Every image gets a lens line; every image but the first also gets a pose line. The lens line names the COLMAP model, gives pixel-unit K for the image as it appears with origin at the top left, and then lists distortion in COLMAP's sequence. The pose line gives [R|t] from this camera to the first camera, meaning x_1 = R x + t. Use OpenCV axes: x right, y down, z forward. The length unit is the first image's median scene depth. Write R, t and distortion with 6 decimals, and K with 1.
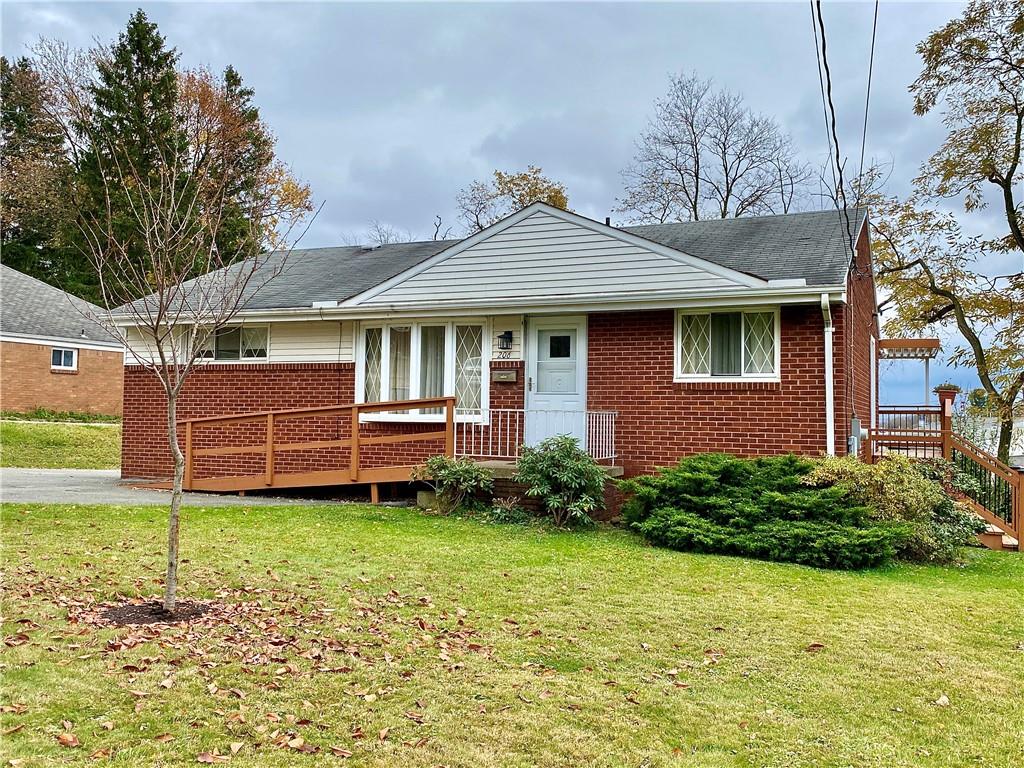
lens RADIAL K [[935.2, 0, 512.0], [0, 935.2, 384.0], [0, 0, 1]] dist [-0.000677, -0.005319]
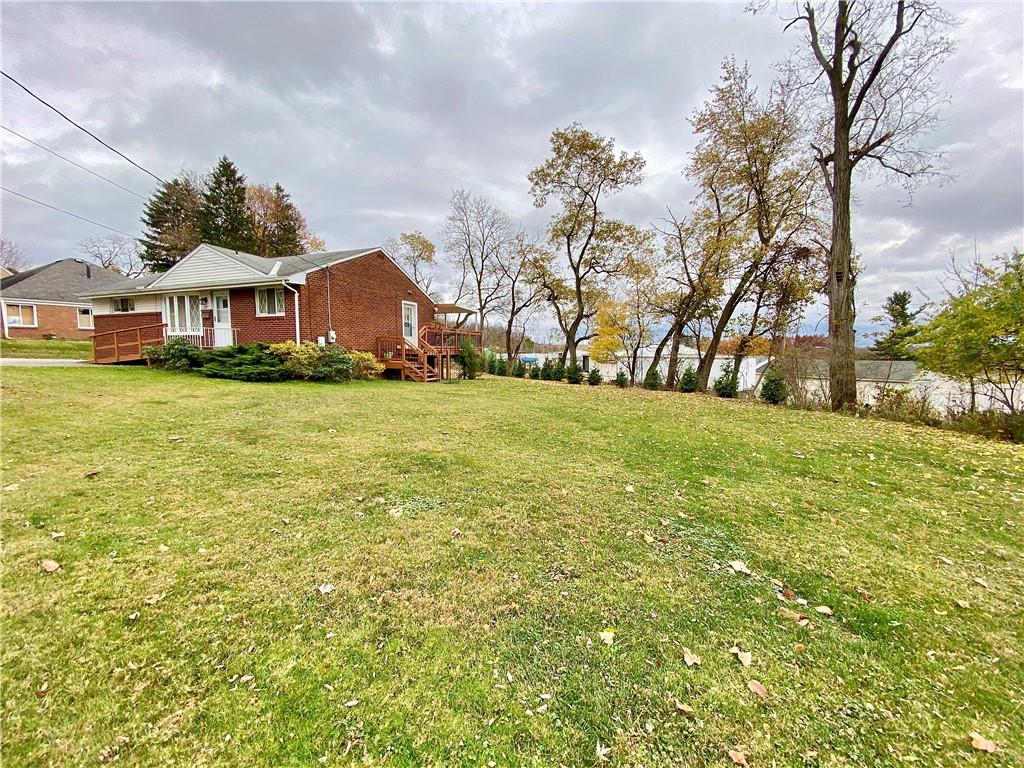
lens RADIAL K [[414.5, 0, 513.2], [0, 414.5, 387.5], [0, 0, 1]] dist [0.024242, -0.021551]
pose [[0.999633, -0.013705, 0.023385, 0.783676], [0.010539, 0.991392, 0.130500, 0.044726], [-0.024972, -0.130206, 0.991172, -0.154929]]
